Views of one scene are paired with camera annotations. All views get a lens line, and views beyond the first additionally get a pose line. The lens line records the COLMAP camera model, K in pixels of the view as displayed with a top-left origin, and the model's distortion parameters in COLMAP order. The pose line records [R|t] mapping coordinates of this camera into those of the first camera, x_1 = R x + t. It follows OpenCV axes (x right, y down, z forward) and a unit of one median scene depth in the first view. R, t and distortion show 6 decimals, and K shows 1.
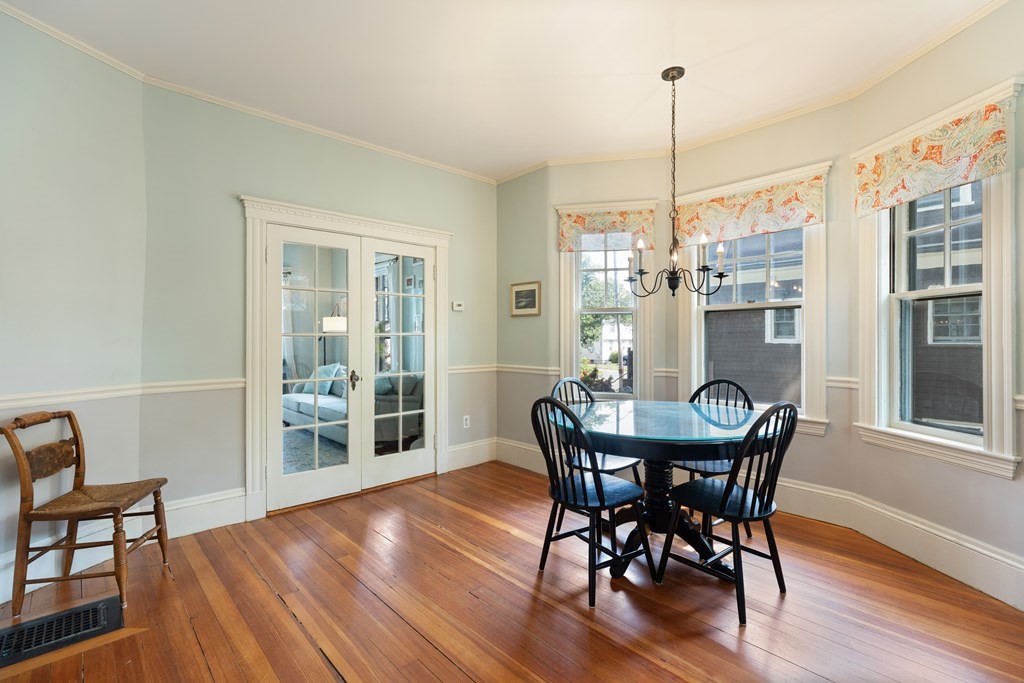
lens RADIAL K [[460.8, 0, 510.4], [0, 460.8, 338.3], [0, 0, 1]] dist [0.001658, 0.000776]
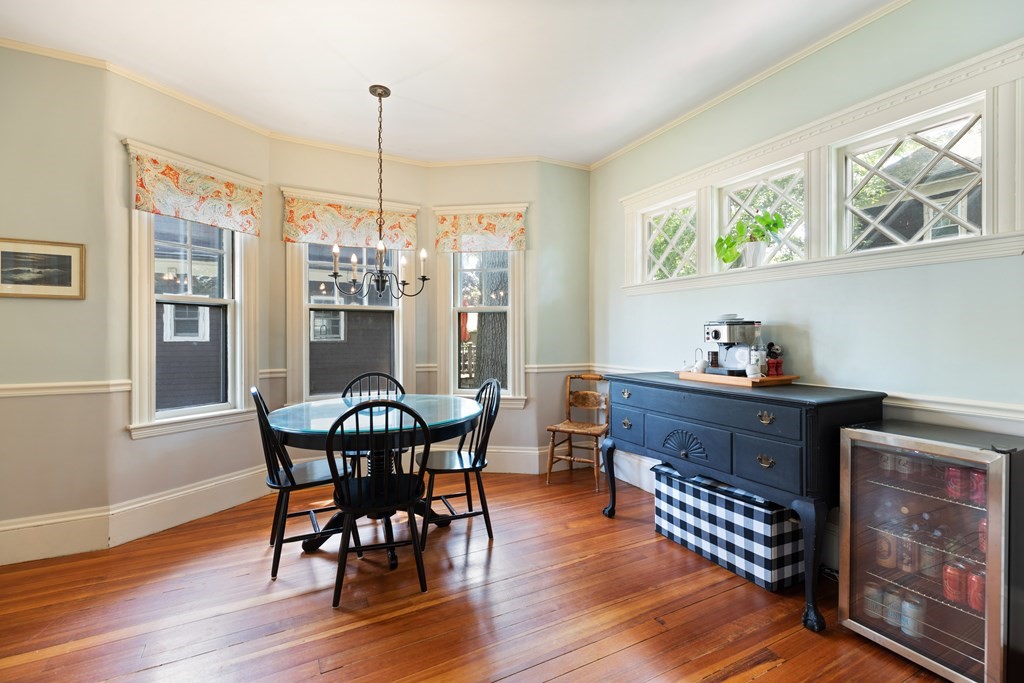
lens RADIAL K [[460.8, 0, 513.8], [0, 460.8, 338.2], [0, 0, 1]] dist [0.001658, 0.000776]
pose [[0.247723, -0.003995, 0.968823, -0.446244], [-0.000650, 0.999991, 0.004290, -0.000163], [-0.968831, -0.001692, 0.247718, 0.312275]]
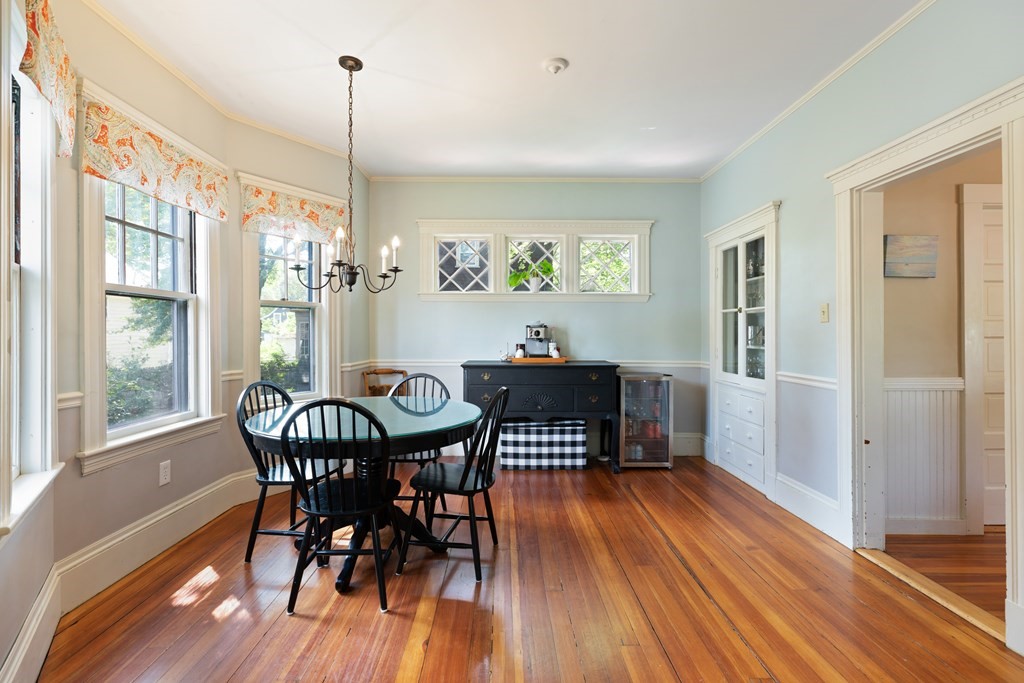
lens RADIAL K [[460.8, 0, 521.3], [0, 460.8, 336.0], [0, 0, 1]] dist [0.001658, 0.000776]
pose [[-0.759936, -0.001834, 0.649995, -0.399126], [0.001403, 0.999989, 0.004461, -0.001270], [-0.649996, 0.004302, -0.759925, 1.089087]]
